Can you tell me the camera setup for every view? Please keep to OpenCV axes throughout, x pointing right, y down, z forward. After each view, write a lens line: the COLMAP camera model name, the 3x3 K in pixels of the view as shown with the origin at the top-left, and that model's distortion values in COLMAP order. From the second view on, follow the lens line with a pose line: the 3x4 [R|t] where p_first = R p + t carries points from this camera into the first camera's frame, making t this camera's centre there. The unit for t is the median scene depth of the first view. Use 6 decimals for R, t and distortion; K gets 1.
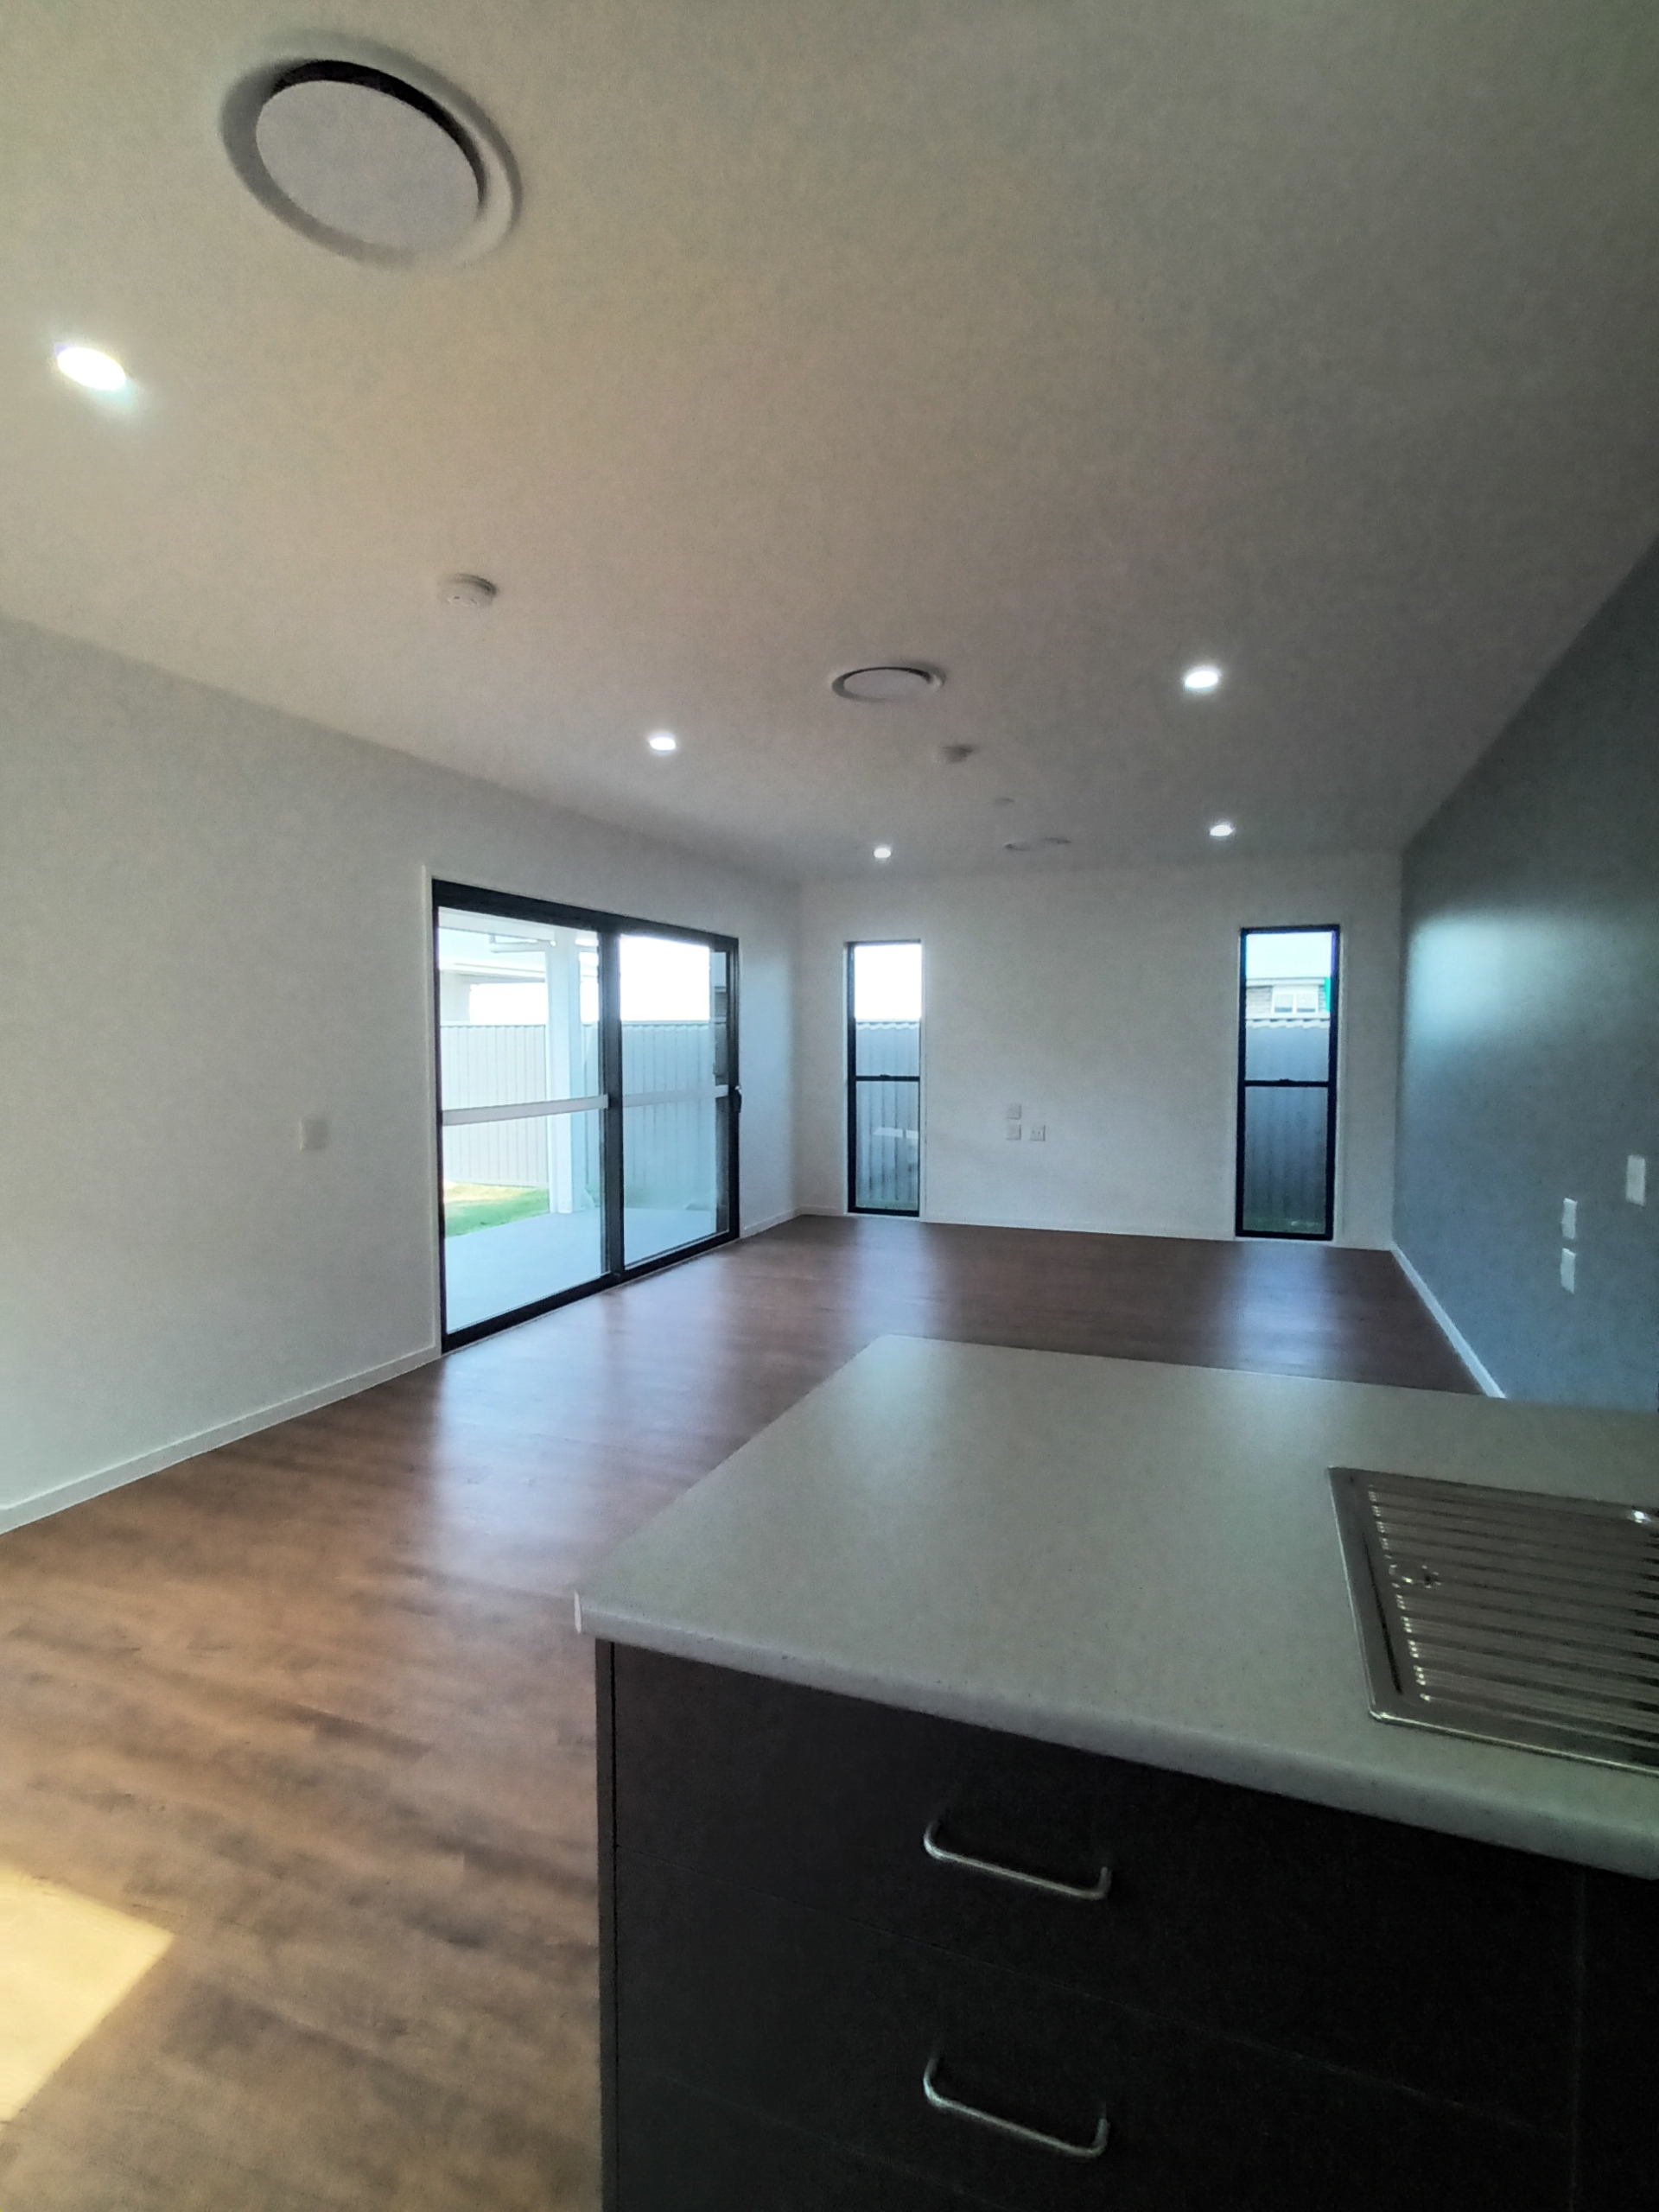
lens RADIAL K [[1086.9, 0, 826.5], [0, 1086.9, 1098.5], [0, 0, 1]] dist [0.003166, 0.001662]
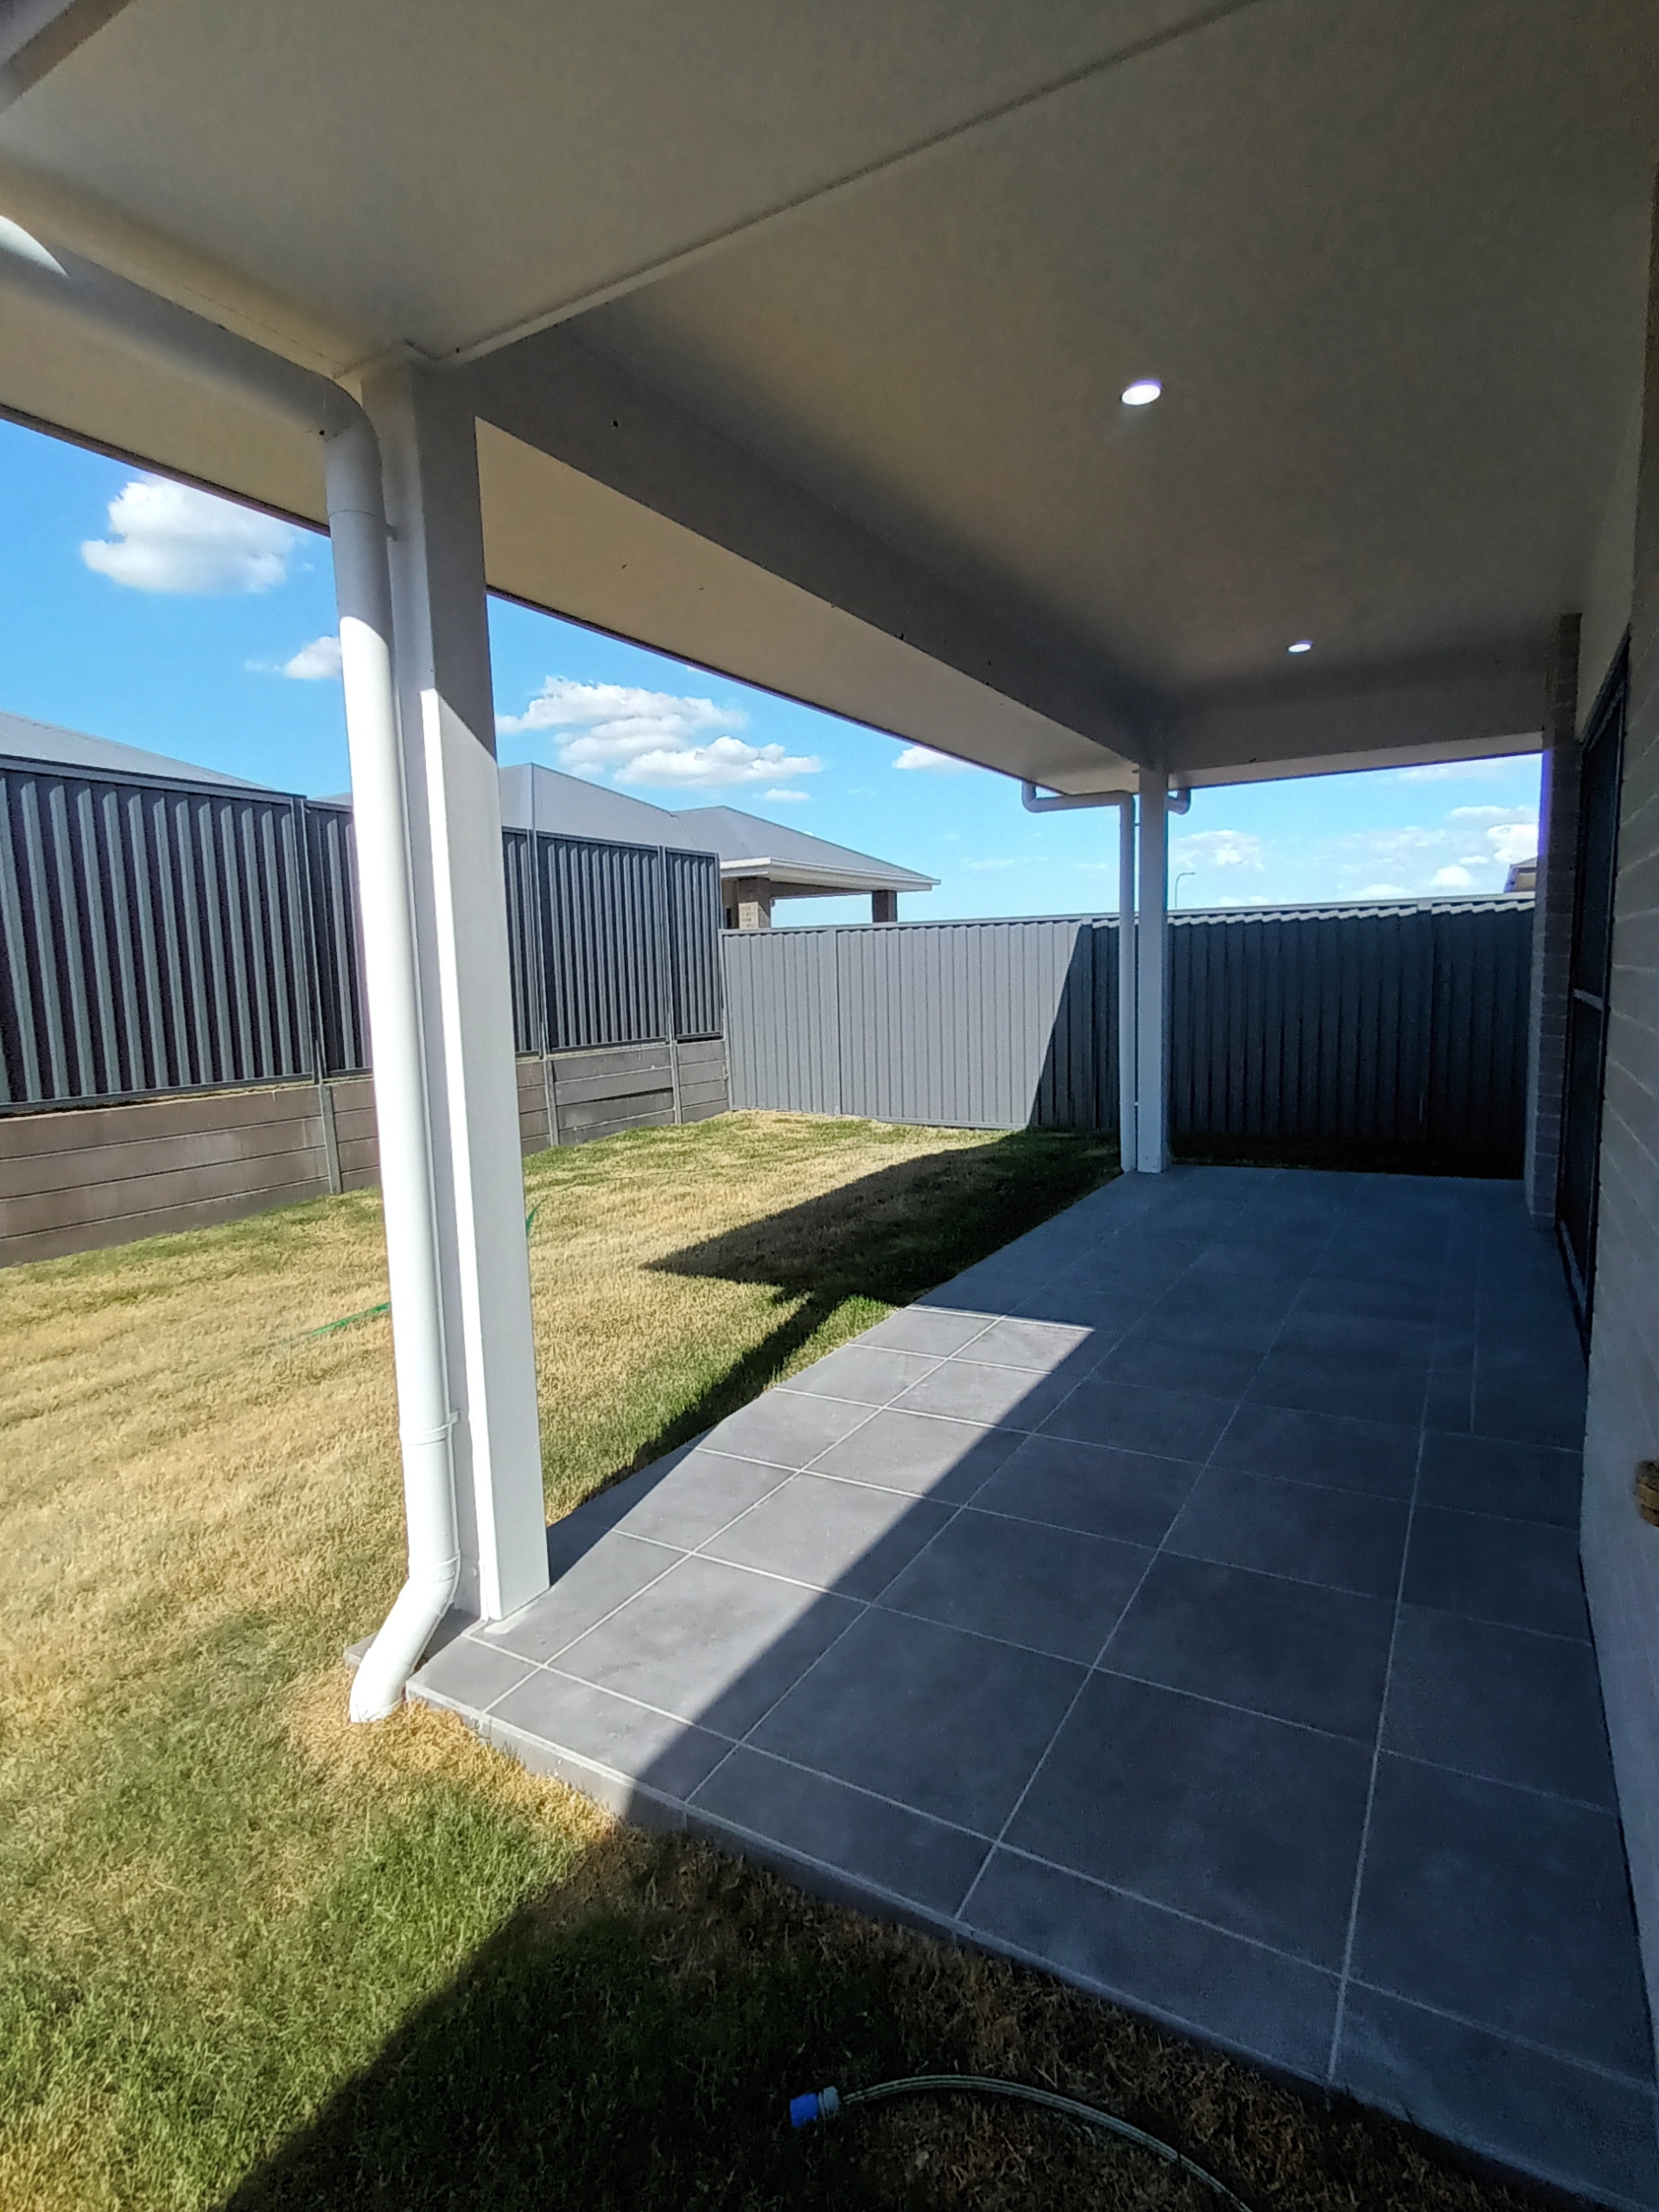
lens RADIAL K [[1086.9, 0, 826.5], [0, 1086.9, 1098.5], [0, 0, 1]] dist [0.003166, 0.001662]
pose [[0.985736, -0.007183, -0.168146, -0.532886], [0.017483, 0.998054, 0.059861, 0.020243], [0.167388, -0.061947, 0.983943, 0.422159]]
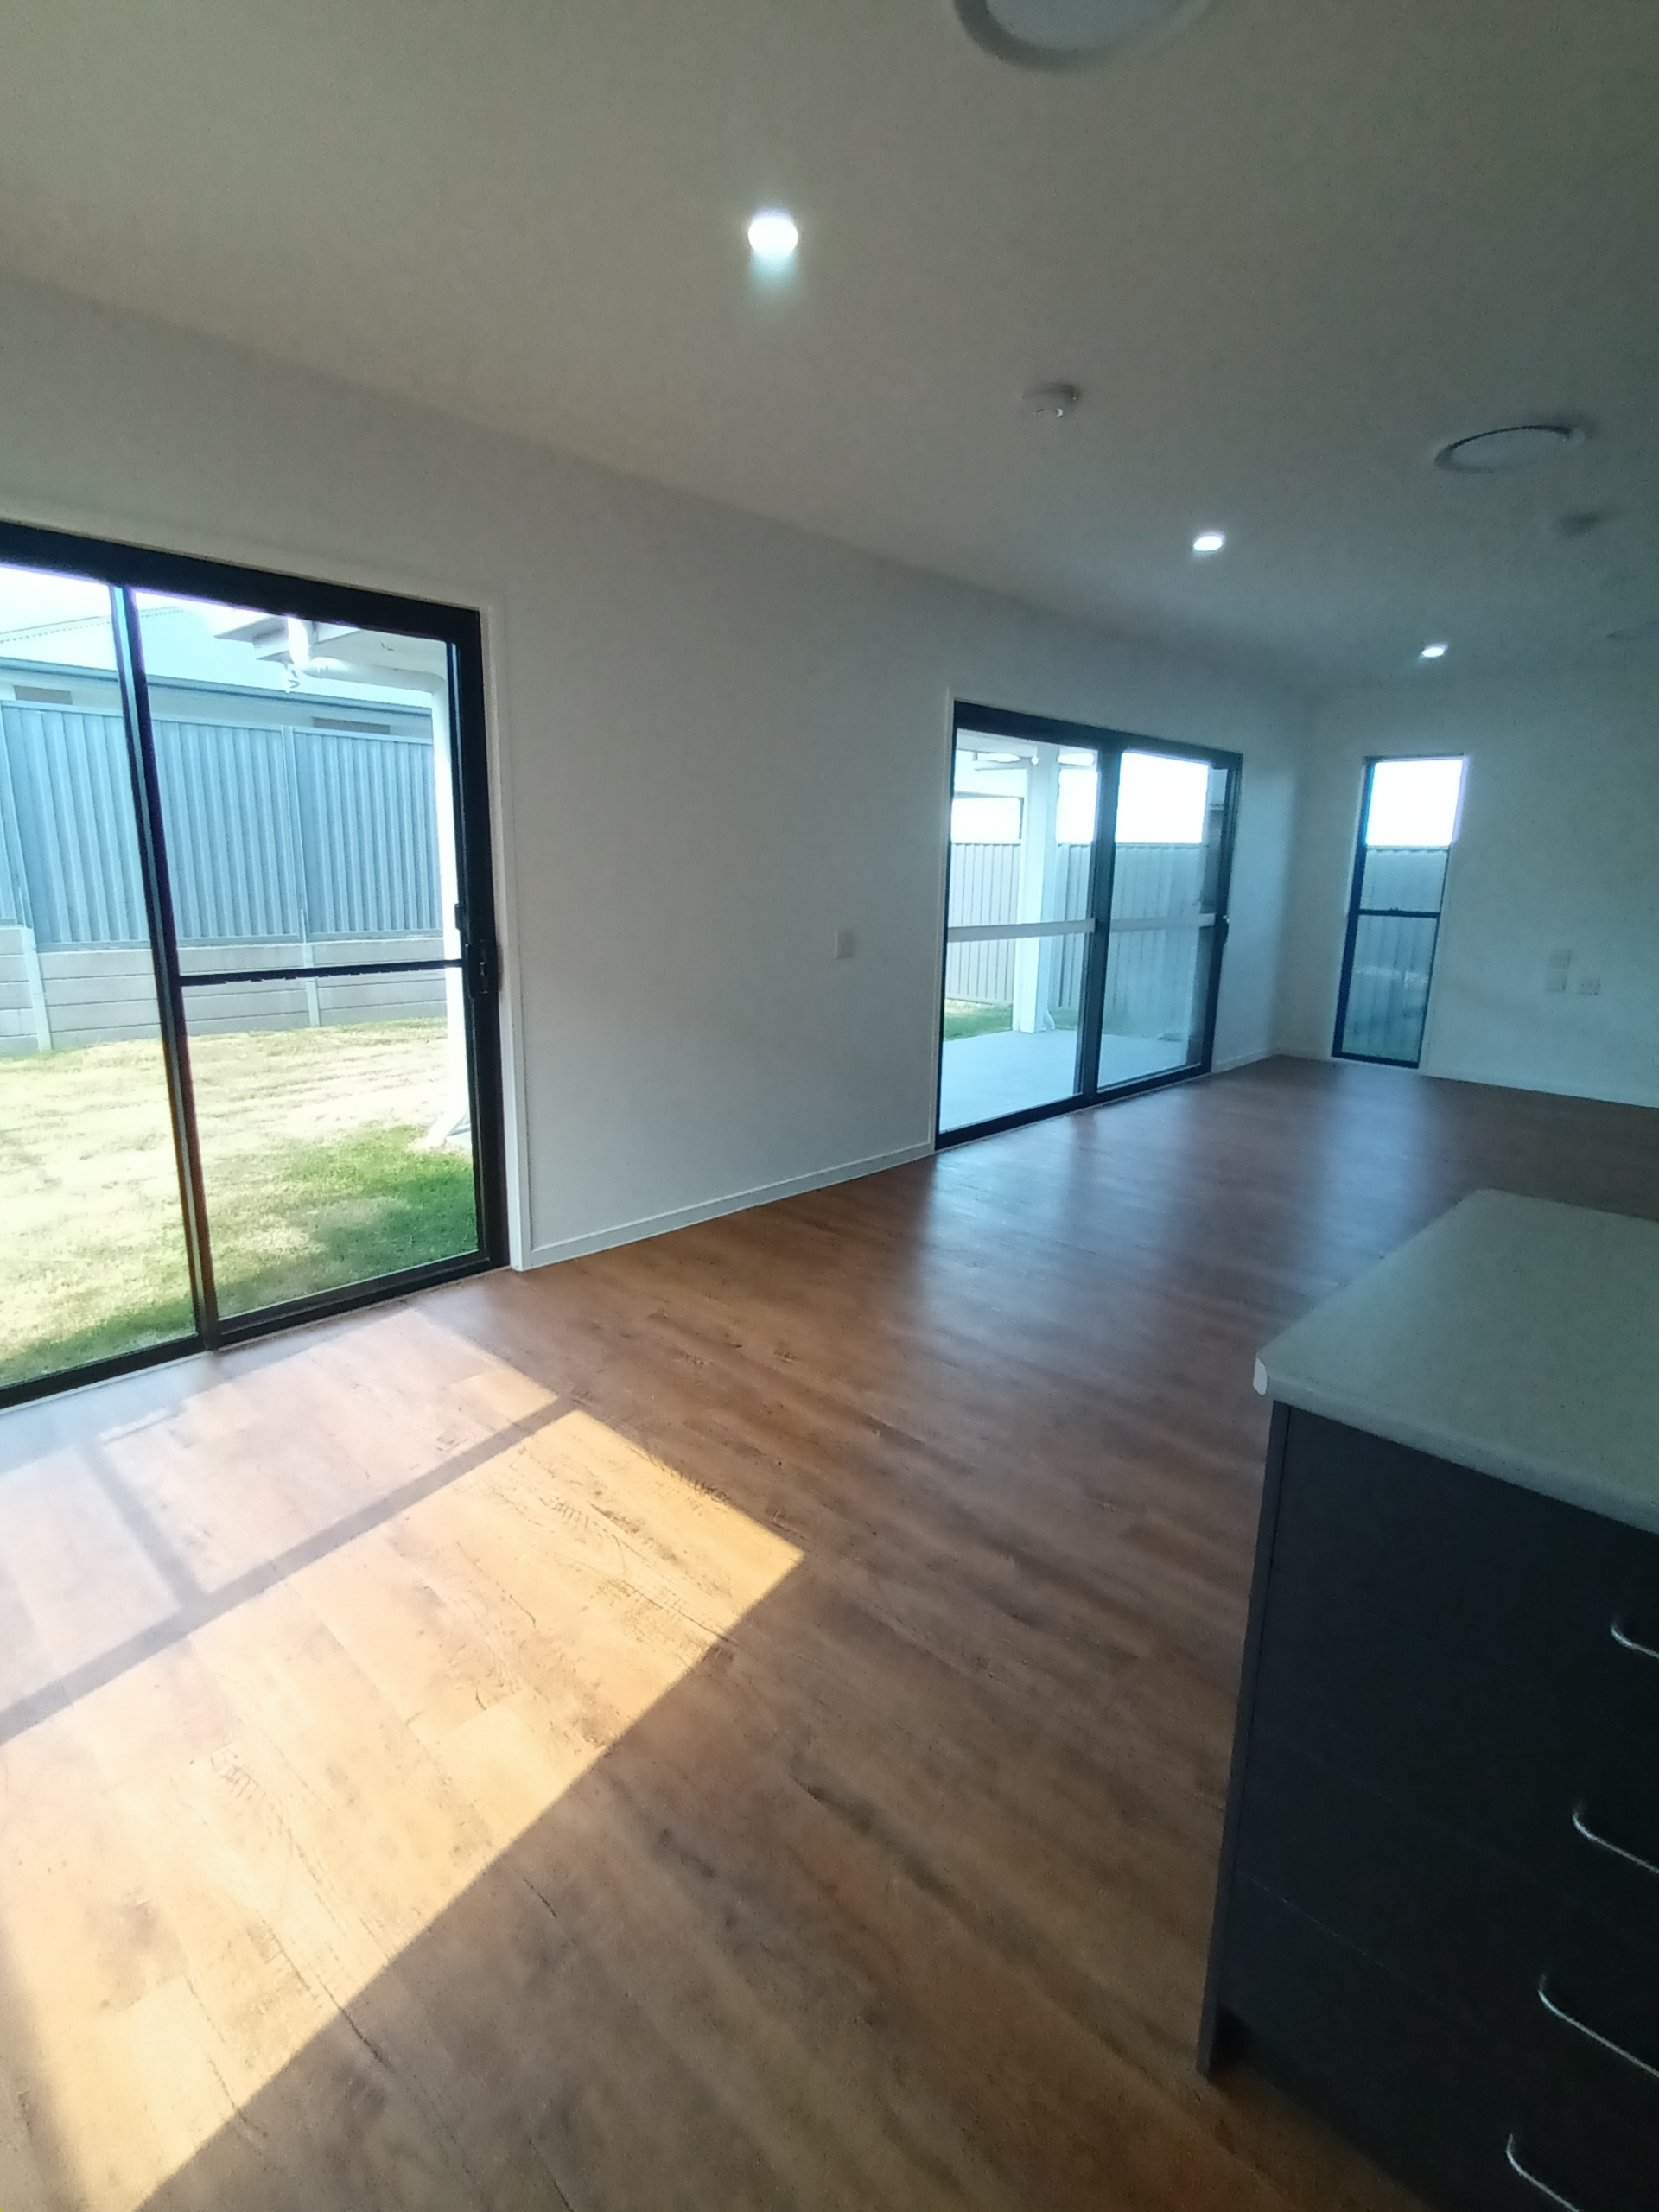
lens RADIAL K [[1086.9, 0, 826.5], [0, 1086.9, 1098.5], [0, 0, 1]] dist [0.003166, 0.001662]
pose [[0.922404, 0.106415, -0.371277, -0.042845], [-0.044405, 0.984139, 0.171751, -0.001791], [0.383665, -0.141937, 0.912499, -0.036598]]
